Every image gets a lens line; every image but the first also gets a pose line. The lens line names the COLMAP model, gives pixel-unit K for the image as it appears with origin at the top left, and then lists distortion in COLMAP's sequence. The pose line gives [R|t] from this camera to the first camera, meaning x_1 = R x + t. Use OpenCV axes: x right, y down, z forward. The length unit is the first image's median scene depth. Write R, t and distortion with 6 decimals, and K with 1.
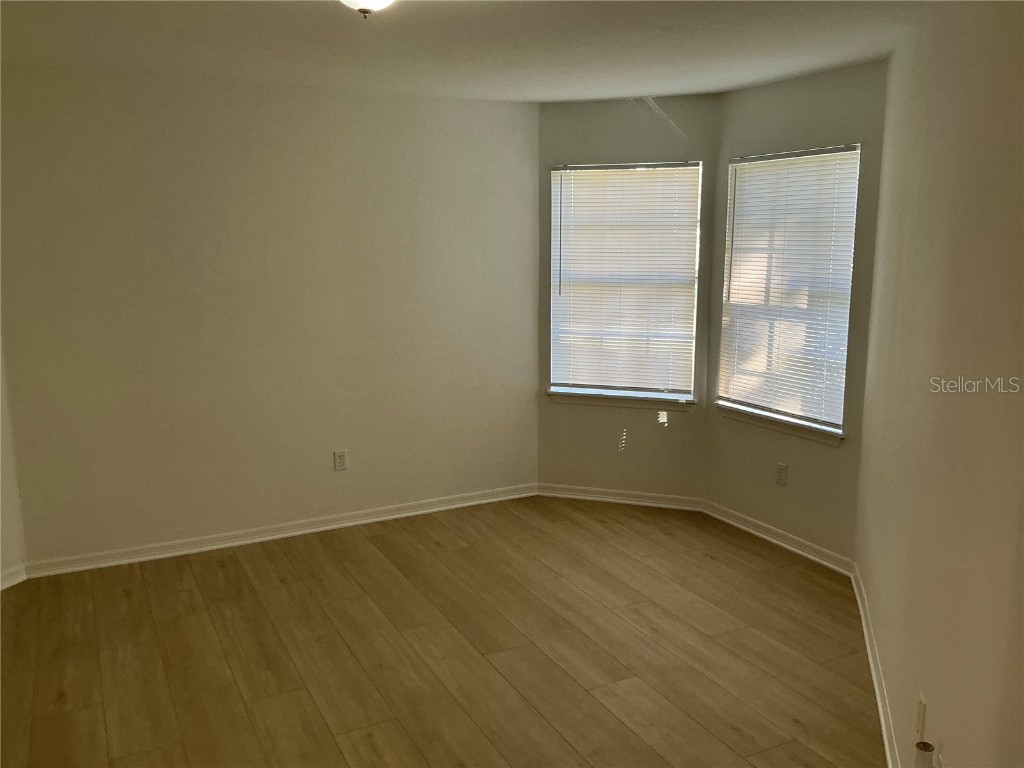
lens RADIAL K [[845.7, 0, 512.0], [0, 845.7, 384.0], [0, 0, 1]] dist [0.175926, -0.356448]
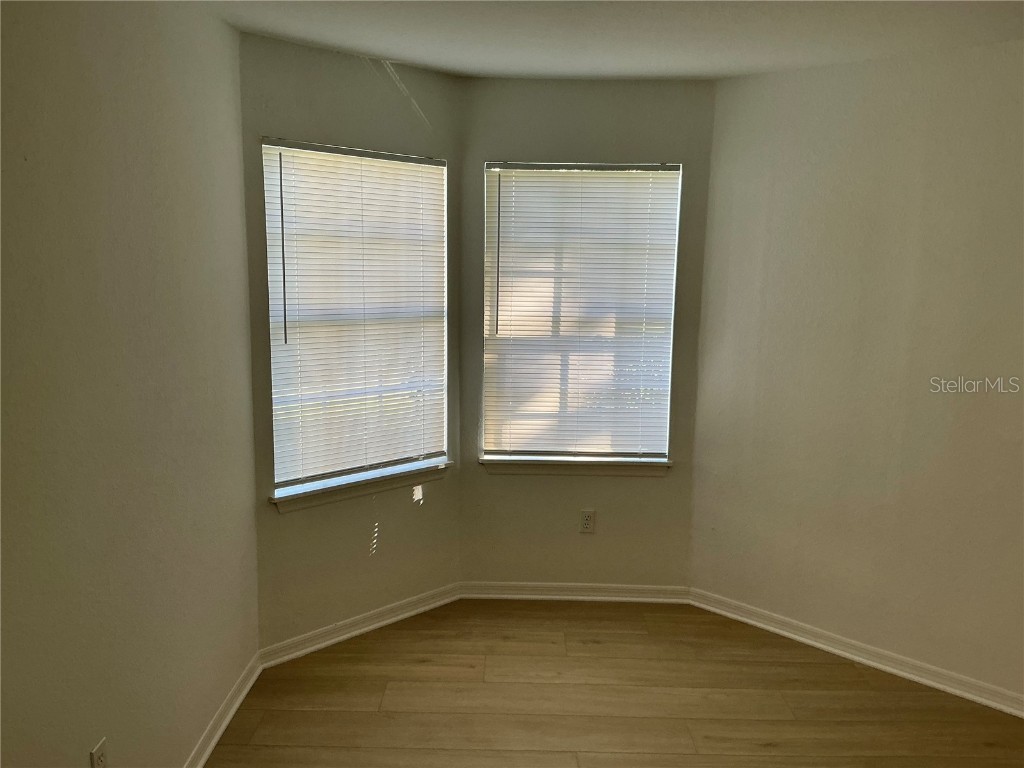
lens RADIAL K [[845.7, 0, 512.0], [0, 845.7, 384.0], [0, 0, 1]] dist [0.175926, -0.356448]
pose [[0.468291, -0.123196, 0.874944, -0.464689], [0.137581, 0.988321, 0.065523, -0.102103], [-0.872797, 0.089692, 0.479771, 0.601768]]
